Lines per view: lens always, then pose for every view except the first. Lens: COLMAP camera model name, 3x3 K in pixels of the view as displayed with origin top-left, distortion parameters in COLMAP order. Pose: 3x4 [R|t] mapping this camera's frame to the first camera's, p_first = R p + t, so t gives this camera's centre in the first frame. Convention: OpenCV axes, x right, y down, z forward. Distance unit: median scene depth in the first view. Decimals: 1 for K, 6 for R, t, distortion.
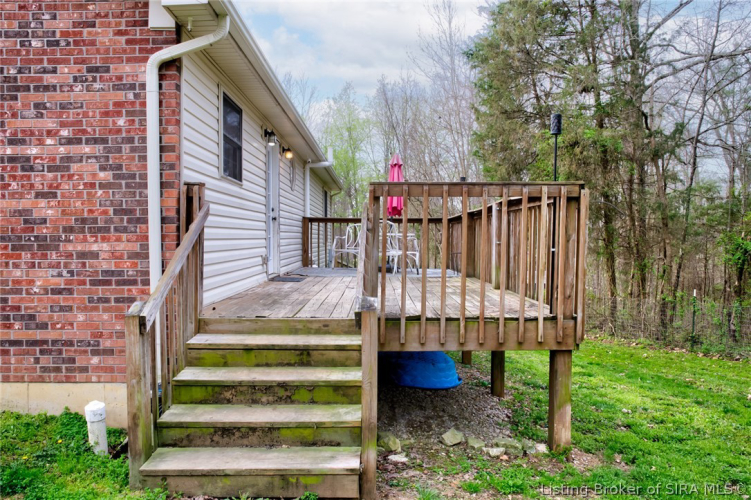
lens RADIAL K [[568.4, 0, 375.5], [0, 568.4, 250.0], [0, 0, 1]] dist [-0.049090, 0.003503]
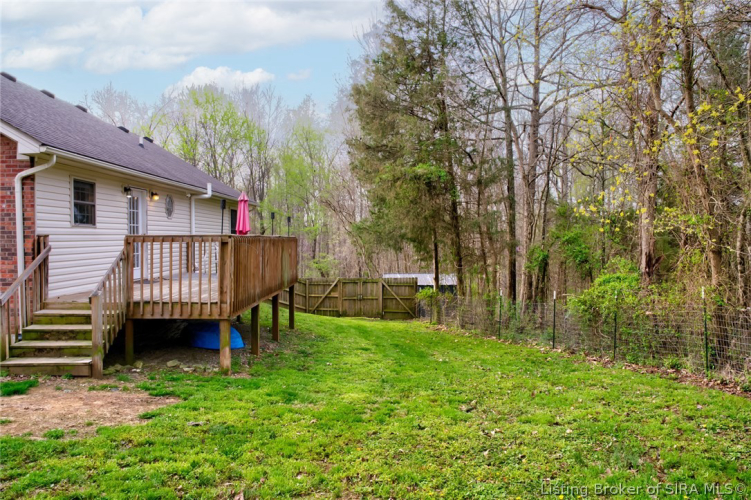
lens RADIAL K [[588.9, 0, 362.7], [0, 588.9, 253.1], [0, 0, 1]] dist [-0.015326, 0.002132]
pose [[0.999644, 0.000866, -0.026665, 0.891895], [-0.000711, 0.999983, 0.005824, -0.068034], [0.026670, -0.005803, 0.999627, -1.076881]]
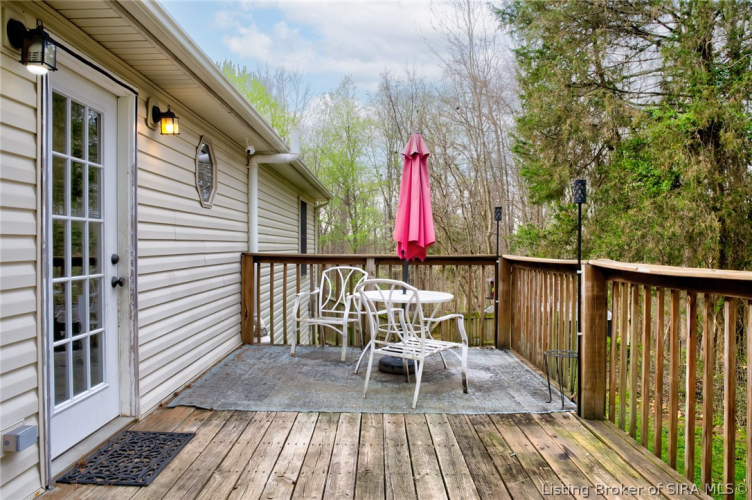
lens RADIAL K [[569.1, 0, 376.0], [0, 569.1, 250.0], [0, 0, 1]] dist [-0.049090, 0.003503]
pose [[0.999991, 0.003237, -0.002863, 0.007522], [-0.003269, 0.999929, -0.011437, -0.148907], [0.002826, 0.011446, 0.999930, 1.214952]]
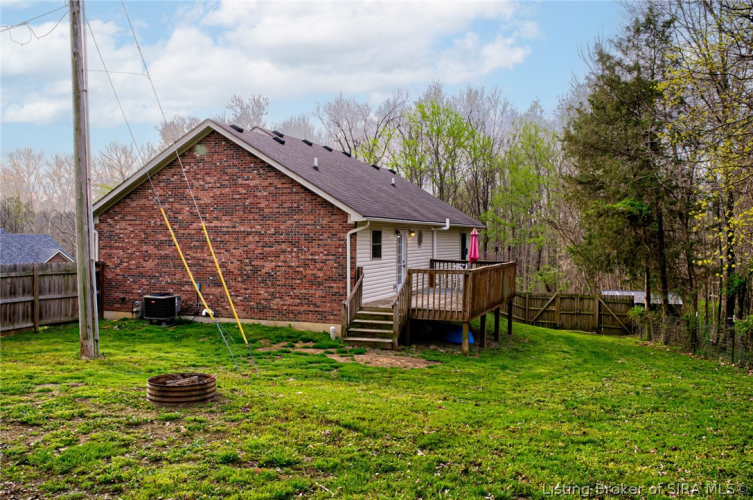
lens RADIAL K [[686.8, 0, 376.5], [0, 686.8, 250.0], [0, 0, 1]] dist [-0.005813, -0.001484]
pose [[0.939024, 0.017241, -0.343419, 1.222896], [-0.018063, 0.999837, 0.000805, -0.231070], [0.343377, 0.005447, 0.939182, -2.927708]]
